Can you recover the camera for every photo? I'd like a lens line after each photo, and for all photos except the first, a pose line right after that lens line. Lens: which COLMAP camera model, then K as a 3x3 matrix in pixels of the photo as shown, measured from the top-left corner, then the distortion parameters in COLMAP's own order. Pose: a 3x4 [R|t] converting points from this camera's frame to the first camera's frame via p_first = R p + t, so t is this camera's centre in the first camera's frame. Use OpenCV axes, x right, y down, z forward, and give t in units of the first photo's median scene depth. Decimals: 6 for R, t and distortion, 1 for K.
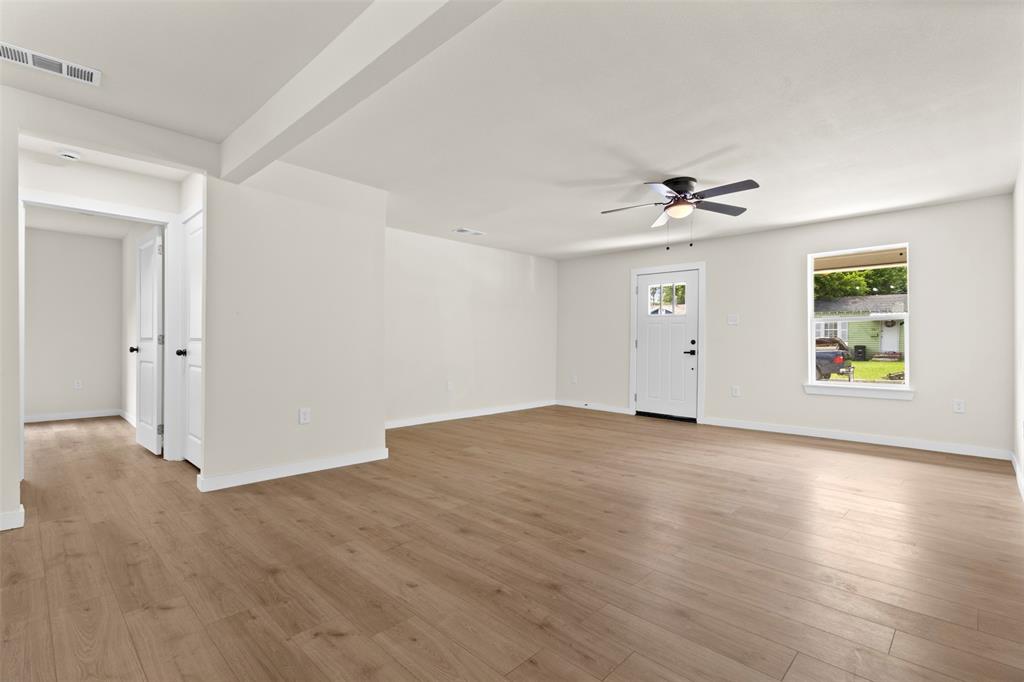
lens RADIAL K [[480.3, 0, 499.5], [0, 480.3, 346.5], [0, 0, 1]] dist [0.001480, 0.001375]
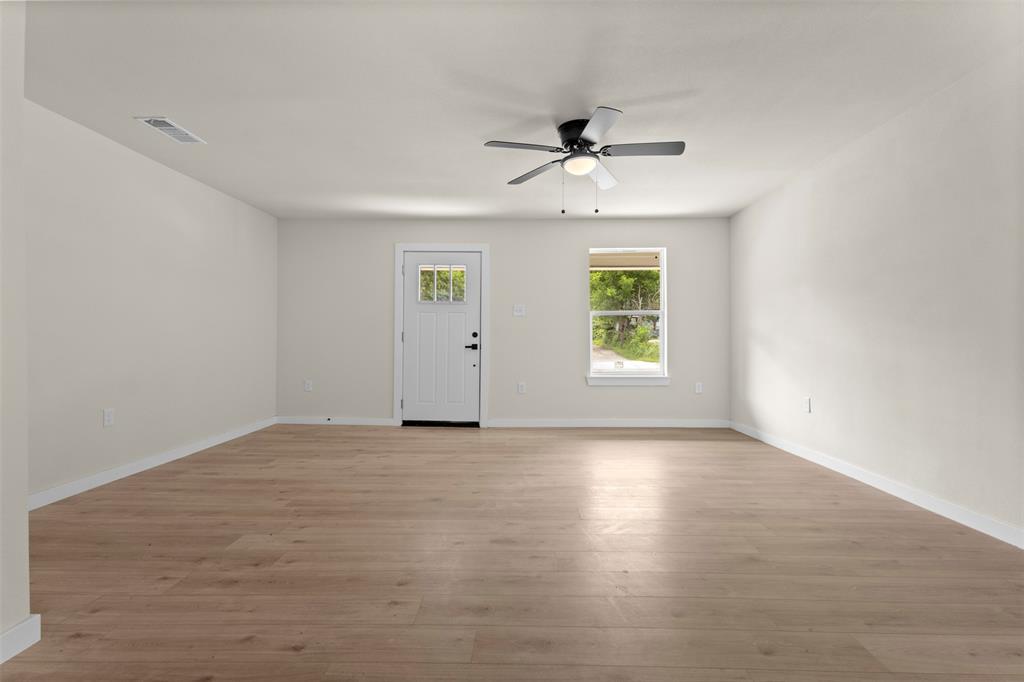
lens RADIAL K [[480.3, 0, 511.8], [0, 480.3, 340.5], [0, 0, 1]] dist [0.001480, 0.001375]
pose [[0.720718, -0.005506, 0.693206, -0.190509], [0.006059, 0.999980, 0.001643, 0.000020], [-0.693202, 0.003016, 0.720738, 0.398397]]
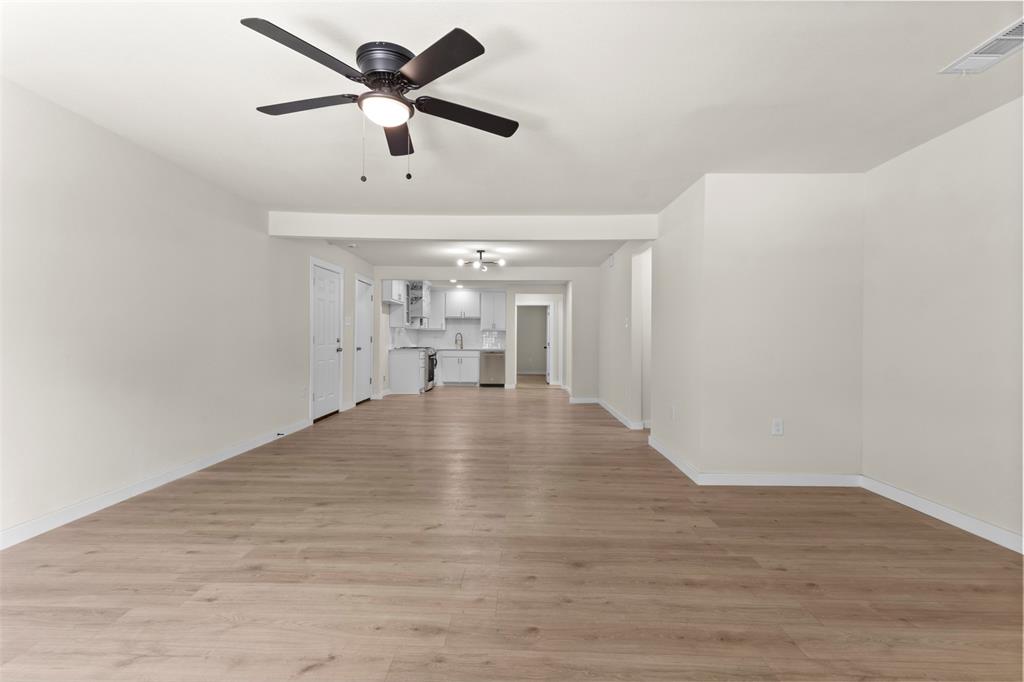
lens RADIAL K [[480.3, 0, 519.8], [0, 480.3, 341.7], [0, 0, 1]] dist [0.001480, 0.001375]
pose [[-0.710372, -0.008842, -0.703771, 0.502399], [-0.014194, 0.999898, 0.001765, -0.016928], [0.703683, 0.011243, -0.710425, 1.160936]]
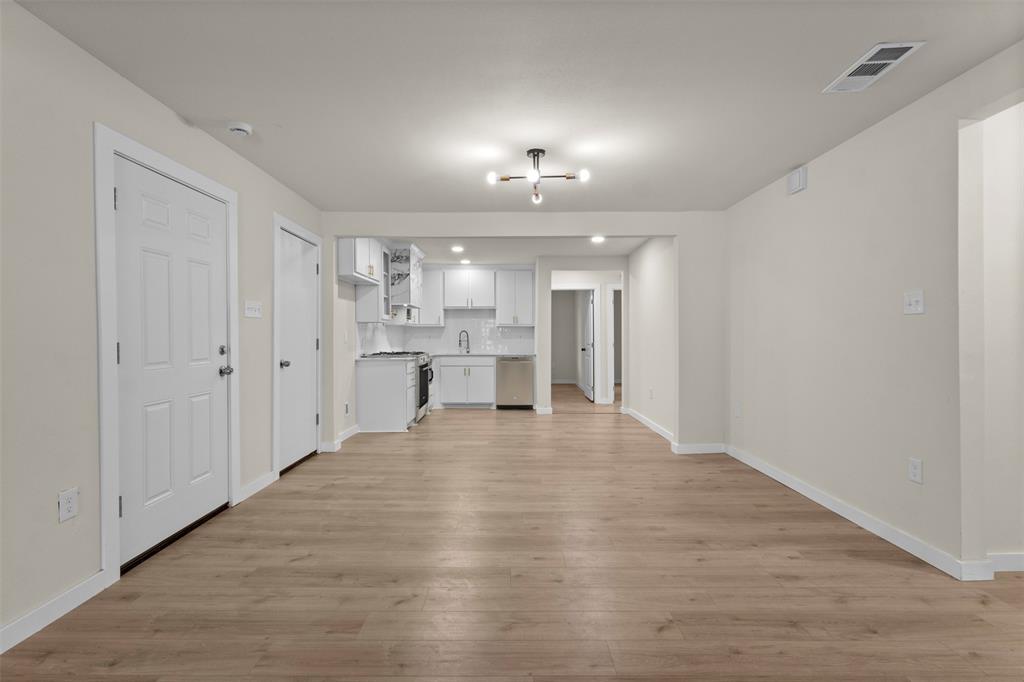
lens RADIAL K [[480.3, 0, 515.7], [0, 480.3, 338.3], [0, 0, 1]] dist [0.001480, 0.001375]
pose [[-0.700189, -0.001765, -0.713955, 0.096048], [-0.005334, 0.999982, 0.002759, -0.029636], [0.713937, 0.005740, -0.700186, 0.543647]]
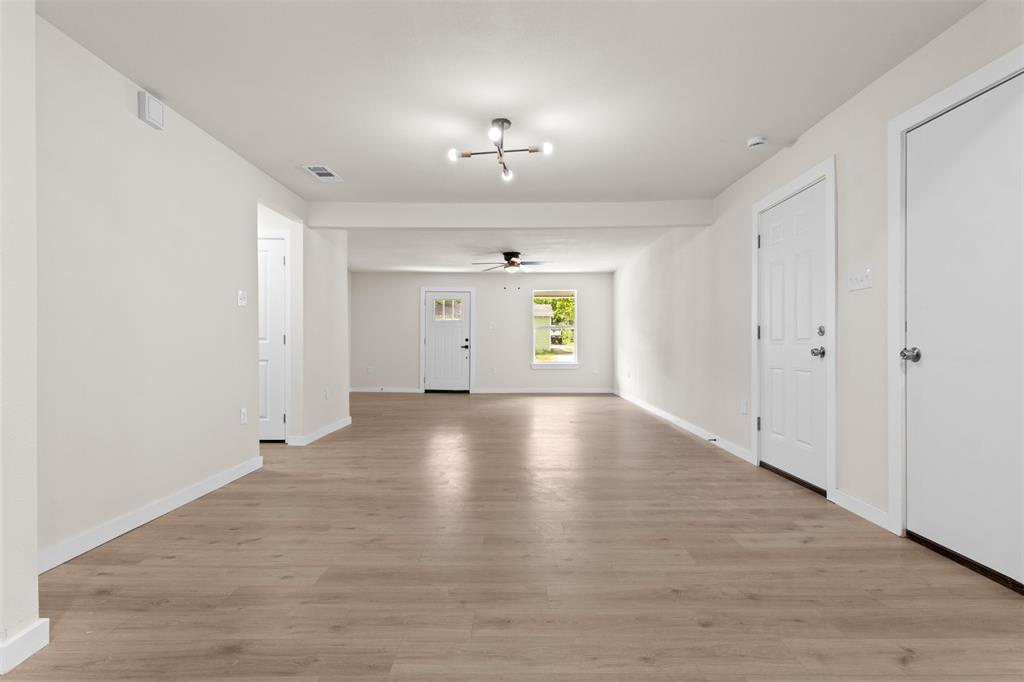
lens RADIAL K [[526.0, 0, 502.6], [0, 526.0, 345.9], [0, 0, 1]] dist [0.004245, 0.000356]
pose [[0.723375, -0.008179, 0.690407, -0.813983], [0.006120, 0.999967, 0.005433, 0.001189], [-0.690429, 0.000295, 0.723400, -0.341873]]
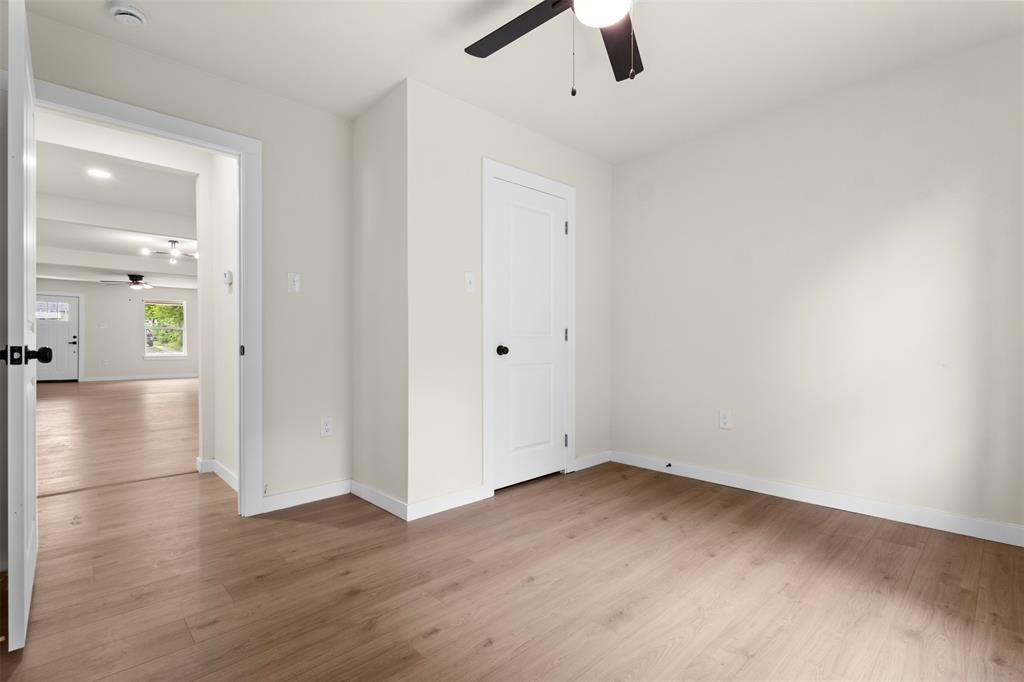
lens RADIAL K [[480.3, 0, 515.8], [0, 480.3, 347.7], [0, 0, 1]] dist [0.001480, 0.001375]
pose [[-0.001448, -0.029314, 0.999569, -1.728980], [-0.001710, 0.999569, 0.029312, -0.031533], [-0.999997, -0.001667, -0.001498, -0.800980]]
